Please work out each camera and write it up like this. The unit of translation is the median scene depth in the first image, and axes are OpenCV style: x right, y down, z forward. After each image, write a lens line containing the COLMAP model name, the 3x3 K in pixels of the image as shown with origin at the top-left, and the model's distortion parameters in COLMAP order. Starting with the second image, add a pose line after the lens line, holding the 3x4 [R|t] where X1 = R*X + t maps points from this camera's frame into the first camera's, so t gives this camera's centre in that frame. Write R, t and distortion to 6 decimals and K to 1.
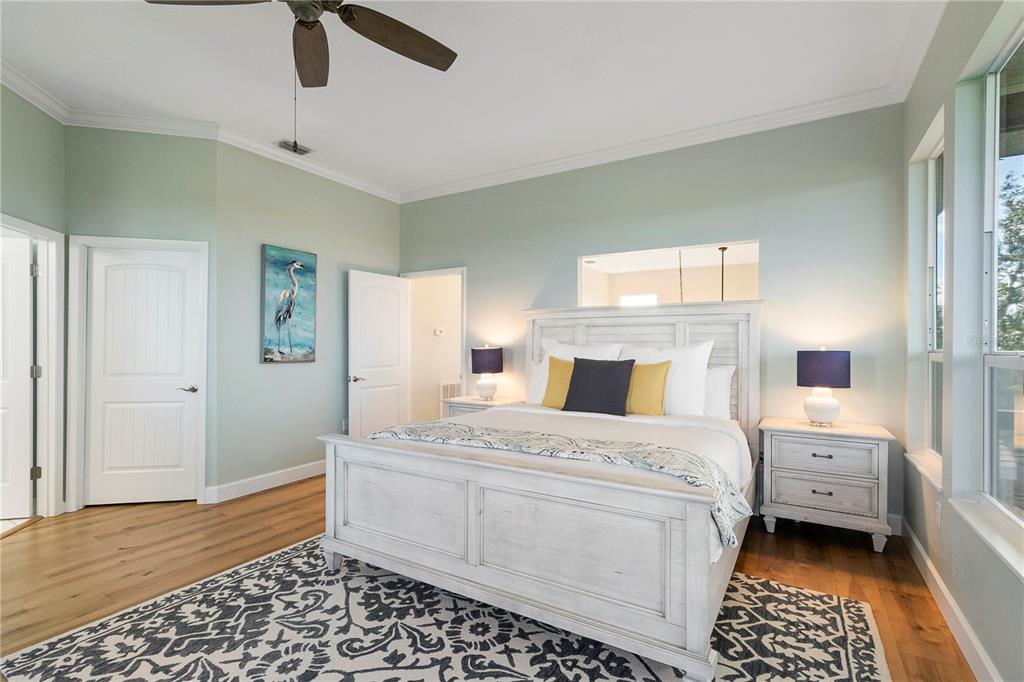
lens RADIAL K [[482.2, 0, 505.5], [0, 482.2, 343.7], [0, 0, 1]] dist [0.002311, 0.000035]
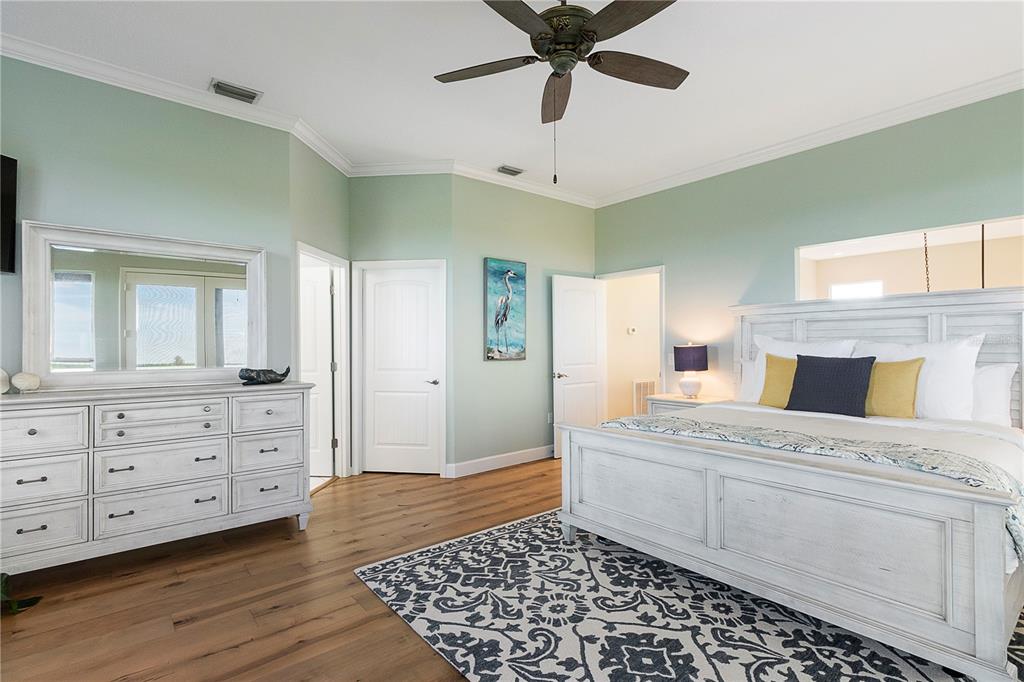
lens RADIAL K [[482.2, 0, 517.4], [0, 482.2, 342.9], [0, 0, 1]] dist [0.002311, 0.000035]
pose [[0.943345, -0.011148, -0.331626, -0.081114], [0.011466, 0.999934, -0.000995, 0.000014], [0.331615, -0.002864, 0.943411, -0.105745]]
